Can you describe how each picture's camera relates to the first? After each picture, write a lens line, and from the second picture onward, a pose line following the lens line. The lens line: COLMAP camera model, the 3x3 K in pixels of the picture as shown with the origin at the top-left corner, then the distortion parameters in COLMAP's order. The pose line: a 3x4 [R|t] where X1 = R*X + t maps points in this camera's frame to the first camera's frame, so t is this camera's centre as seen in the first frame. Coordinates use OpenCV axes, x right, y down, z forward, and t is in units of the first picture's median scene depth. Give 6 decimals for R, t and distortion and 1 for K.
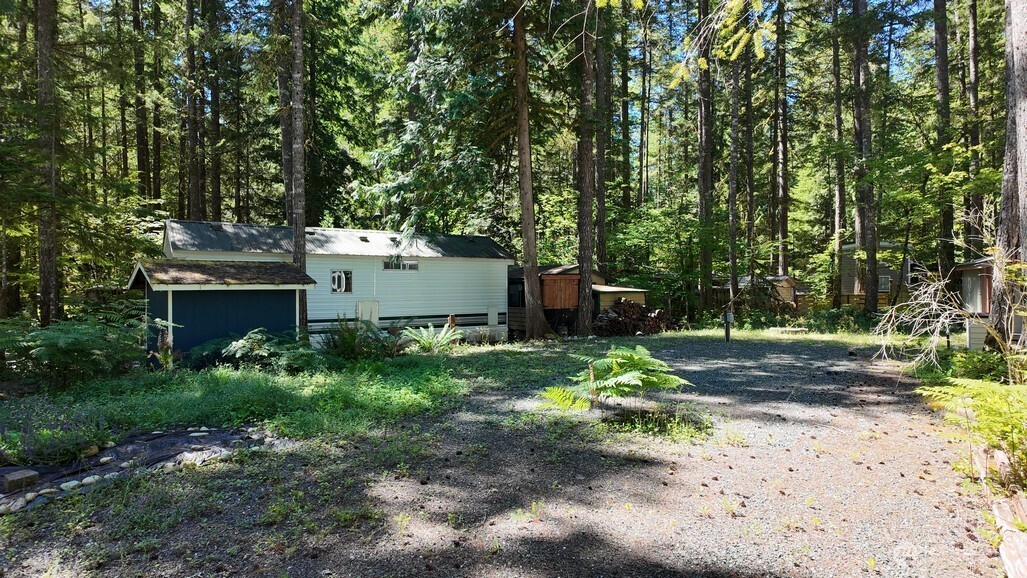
lens RADIAL K [[593.4, 0, 518.4], [0, 593.4, 293.3], [0, 0, 1]] dist [0.050217, -0.043625]
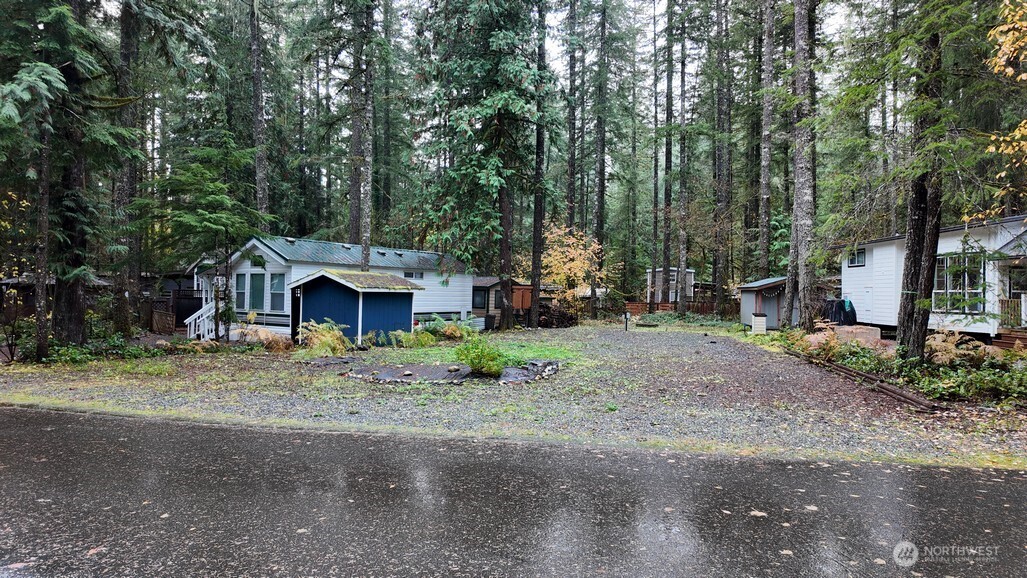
lens RADIAL K [[593.4, 0, 517.0], [0, 593.4, 285.1], [0, 0, 1]] dist [0.050217, -0.043625]
pose [[0.928217, 0.031145, 0.370733, -0.478279], [-0.022437, 0.999362, -0.027779, 0.007829], [-0.371362, 0.017467, 0.928324, -0.346802]]
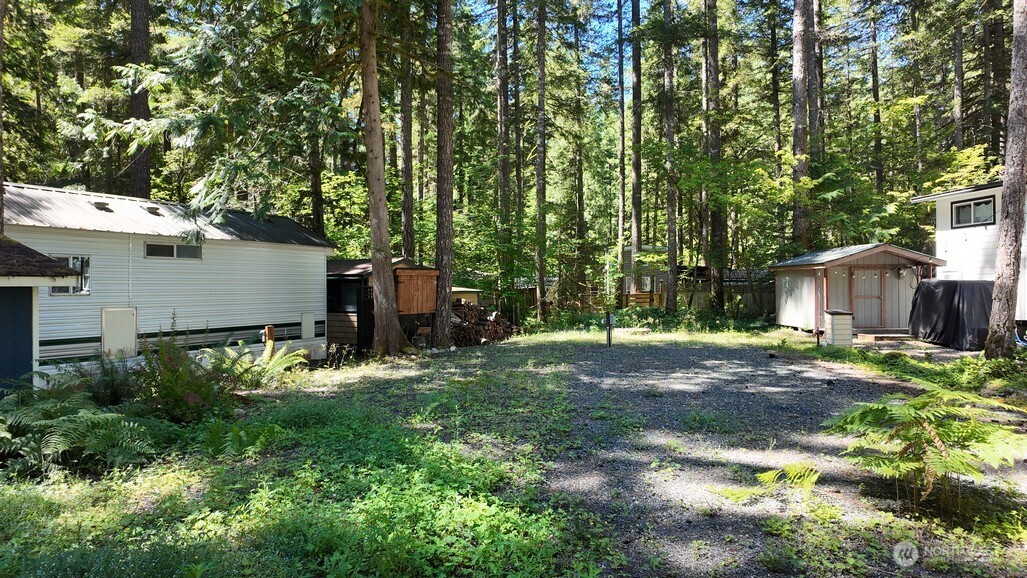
lens RADIAL K [[593.4, 0, 520.4], [0, 593.4, 289.4], [0, 0, 1]] dist [0.050217, -0.043625]
pose [[0.879237, -0.002150, 0.476380, -0.177655], [0.006482, 0.999951, -0.007450, 0.001032], [-0.476341, 0.009638, 0.879208, 0.255023]]
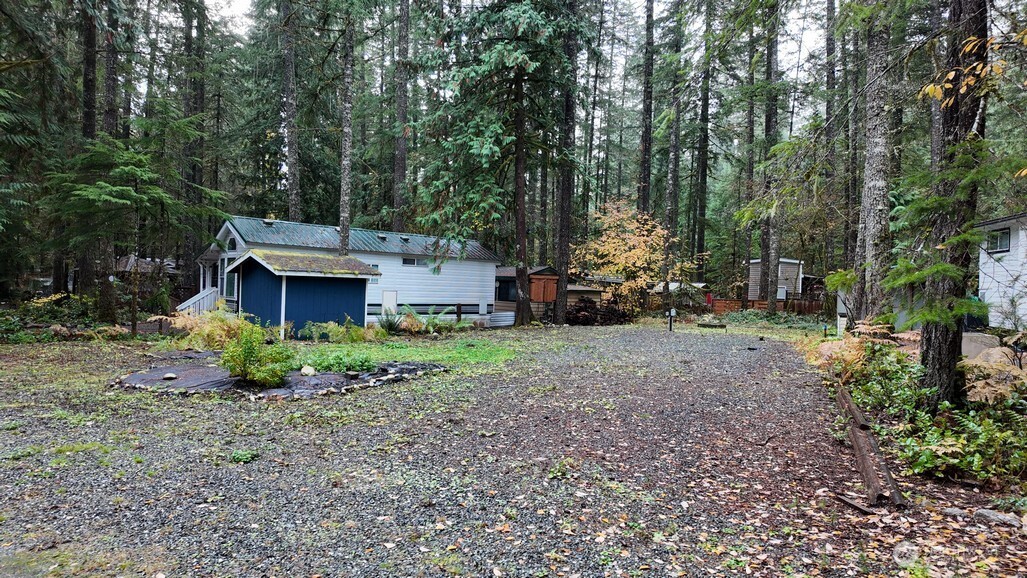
lens RADIAL K [[593.4, 0, 522.1], [0, 593.4, 284.6], [0, 0, 1]] dist [0.050217, -0.043625]
pose [[0.988293, 0.039974, 0.147235, -0.157998], [-0.037908, 0.999140, -0.016816, 0.011155], [-0.147781, 0.011038, 0.988959, -0.231268]]
